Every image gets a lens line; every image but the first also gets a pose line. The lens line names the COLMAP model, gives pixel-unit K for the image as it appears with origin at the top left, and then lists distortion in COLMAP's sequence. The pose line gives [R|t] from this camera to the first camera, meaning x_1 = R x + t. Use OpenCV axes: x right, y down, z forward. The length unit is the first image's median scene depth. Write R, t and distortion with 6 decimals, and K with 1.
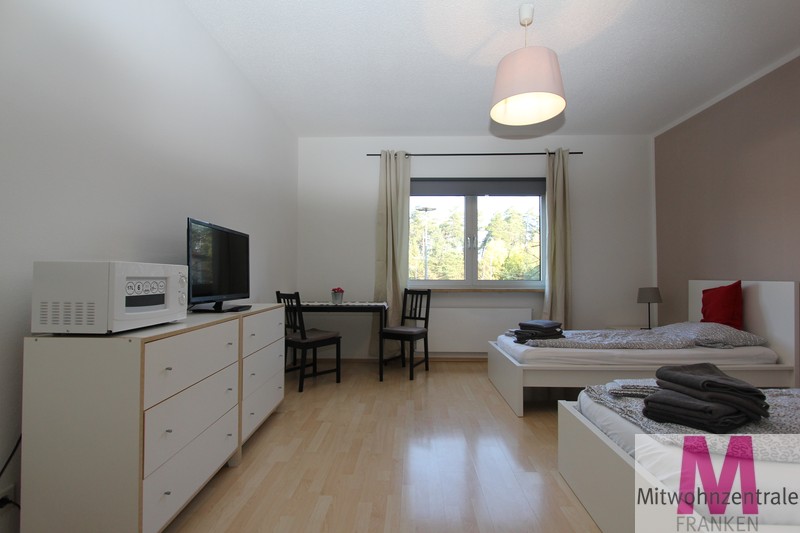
lens RADIAL K [[367.6, 0, 400.0], [0, 367.6, 266.5], [0, 0, 1]] dist [-0.011469, 0.000553]
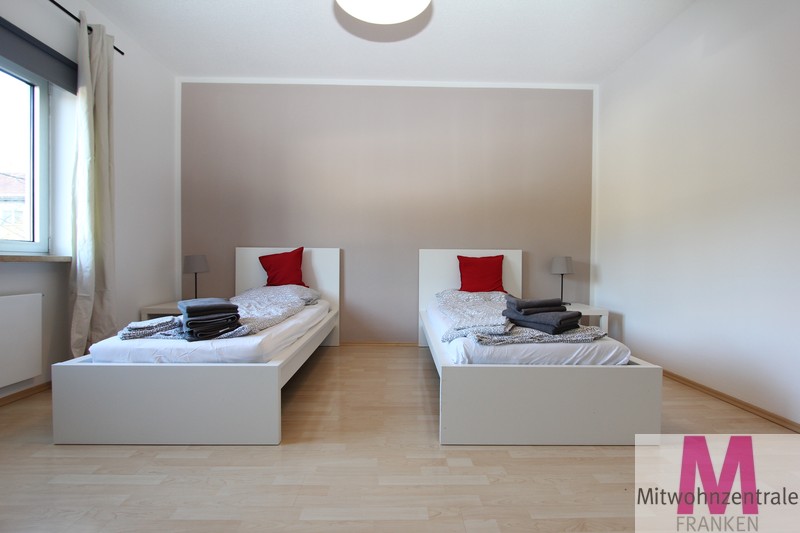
lens RADIAL K [[378.8, 0, 400.0], [0, 378.8, 266.5], [0, 0, 1]] dist [-0.015641, -0.000036]
pose [[-0.039671, -0.011386, 0.999148, -0.254821], [-0.031937, 0.999439, 0.010121, 0.067624], [-0.998702, -0.031508, -0.040012, 0.626562]]
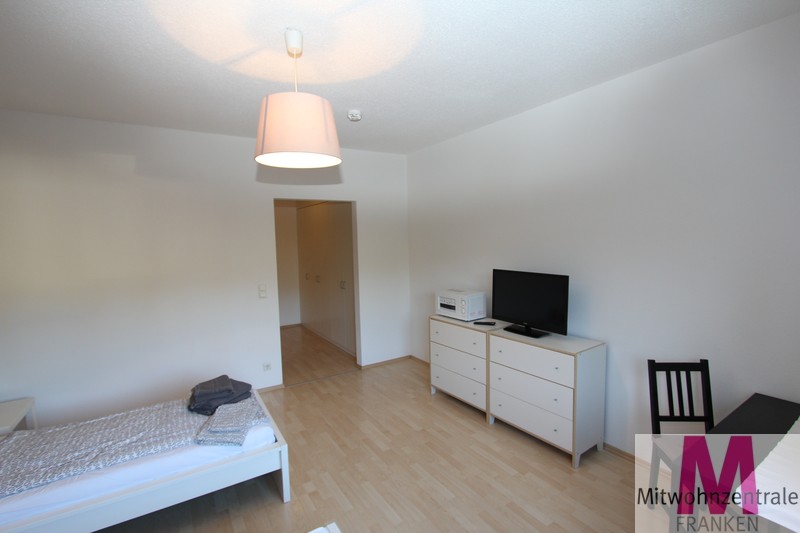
lens RADIAL K [[378.8, 0, 400.0], [0, 378.8, 266.5], [0, 0, 1]] dist [-0.015641, -0.000036]
pose [[-0.825061, 0.059698, -0.561881, 0.428135], [0.032472, 0.997769, 0.058328, -0.141533], [0.564110, 0.029879, -0.825159, 1.195953]]
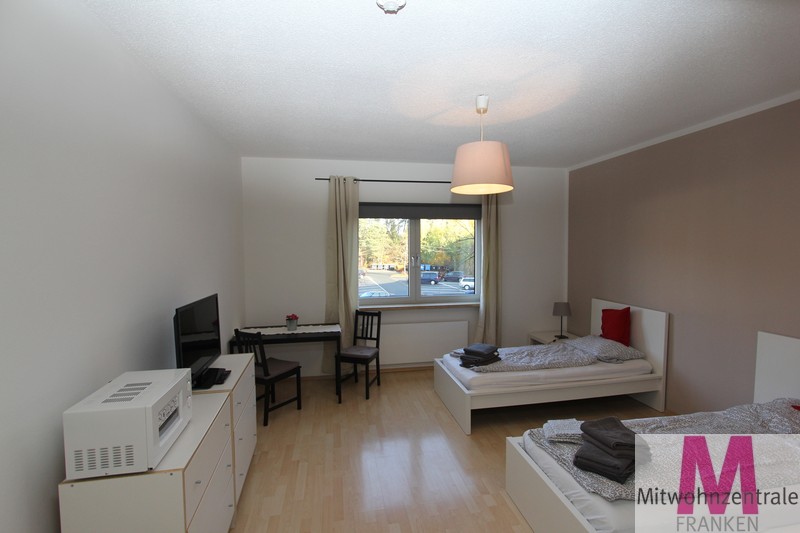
lens RADIAL K [[367.6, 0, 400.0], [0, 367.6, 266.5], [0, 0, 1]] dist [-0.011469, 0.000553]
pose [[0.978145, -0.020890, 0.206870, -0.095401], [0.005224, 0.997095, 0.075987, -0.173643], [-0.207856, -0.073246, 0.975413, -0.060392]]
